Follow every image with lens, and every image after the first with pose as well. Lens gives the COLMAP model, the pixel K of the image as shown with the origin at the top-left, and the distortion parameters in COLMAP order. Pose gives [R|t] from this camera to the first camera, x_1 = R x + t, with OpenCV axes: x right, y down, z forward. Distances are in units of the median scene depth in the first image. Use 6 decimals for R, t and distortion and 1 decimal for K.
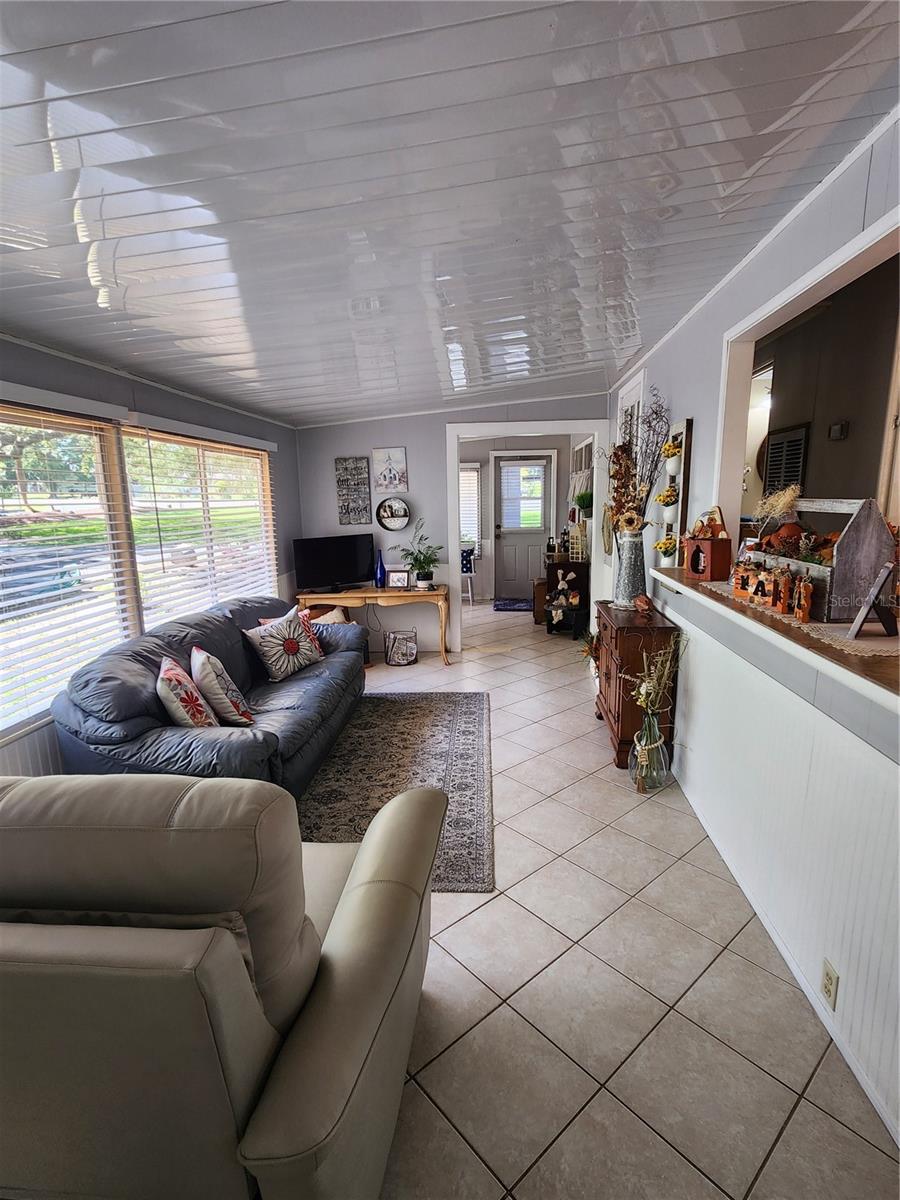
lens RADIAL K [[585.0, 0, 460.2], [0, 585.0, 608.9], [0, 0, 1]] dist [-0.002876, 0.001465]
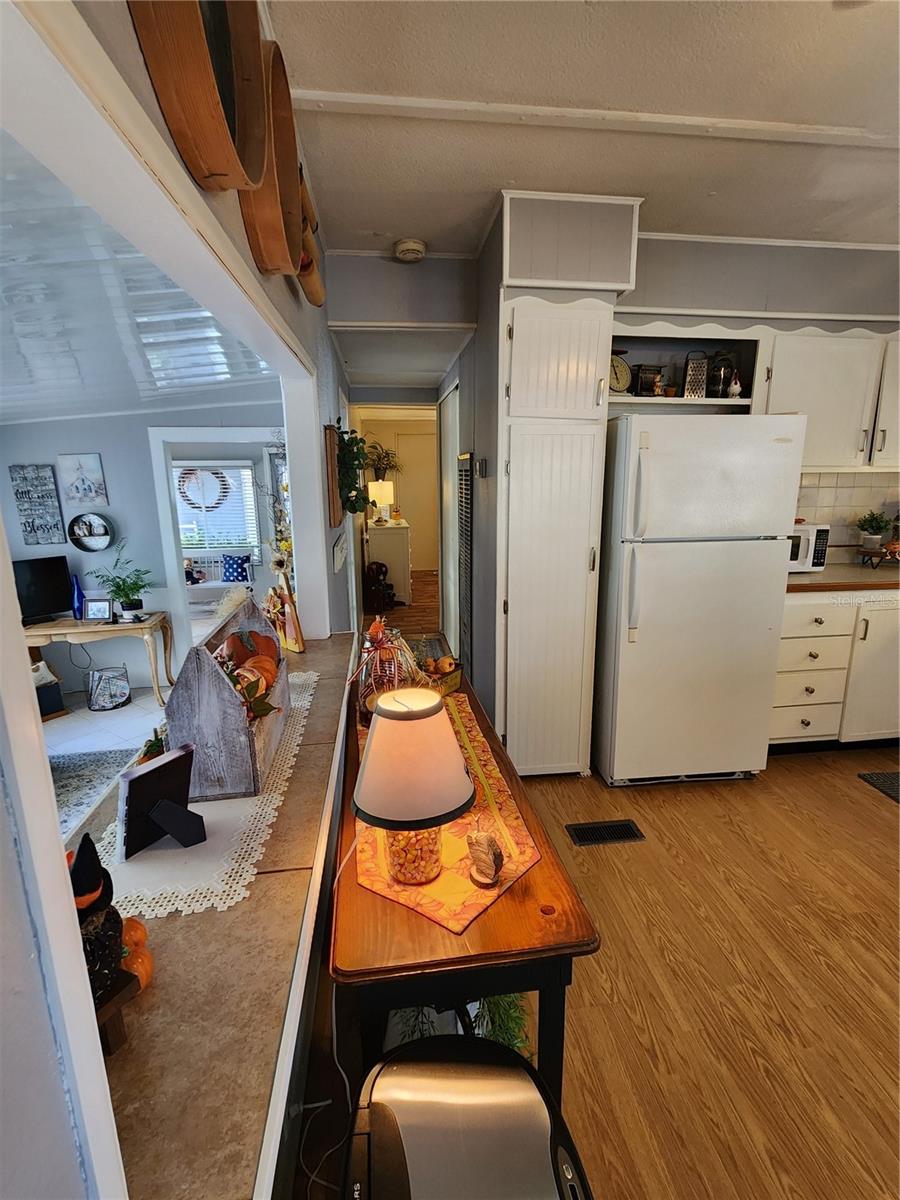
lens RADIAL K [[585.0, 0, 460.2], [0, 585.0, 608.9], [0, 0, 1]] dist [-0.002876, 0.001465]
pose [[0.980260, -0.038914, 0.193843, 0.244031], [0.031106, 0.998584, 0.043163, -0.071044], [-0.195248, -0.036282, 0.980083, 0.057330]]
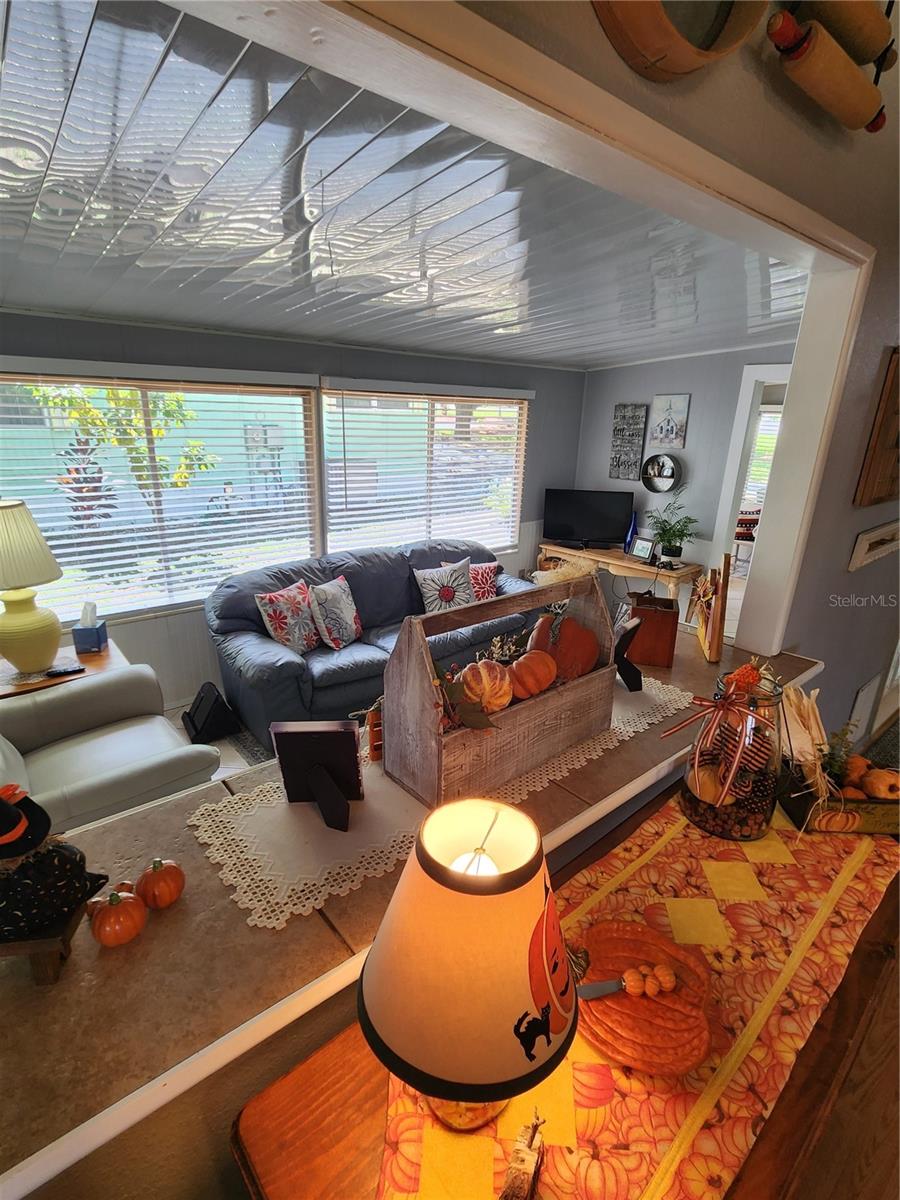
lens RADIAL K [[585.0, 0, 460.2], [0, 585.0, 608.9], [0, 0, 1]] dist [-0.002876, 0.001465]
pose [[0.696058, 0.269219, -0.665600, 0.313716], [-0.178804, 0.962830, 0.202456, -0.090838], [0.695365, -0.021909, 0.718323, 0.162834]]
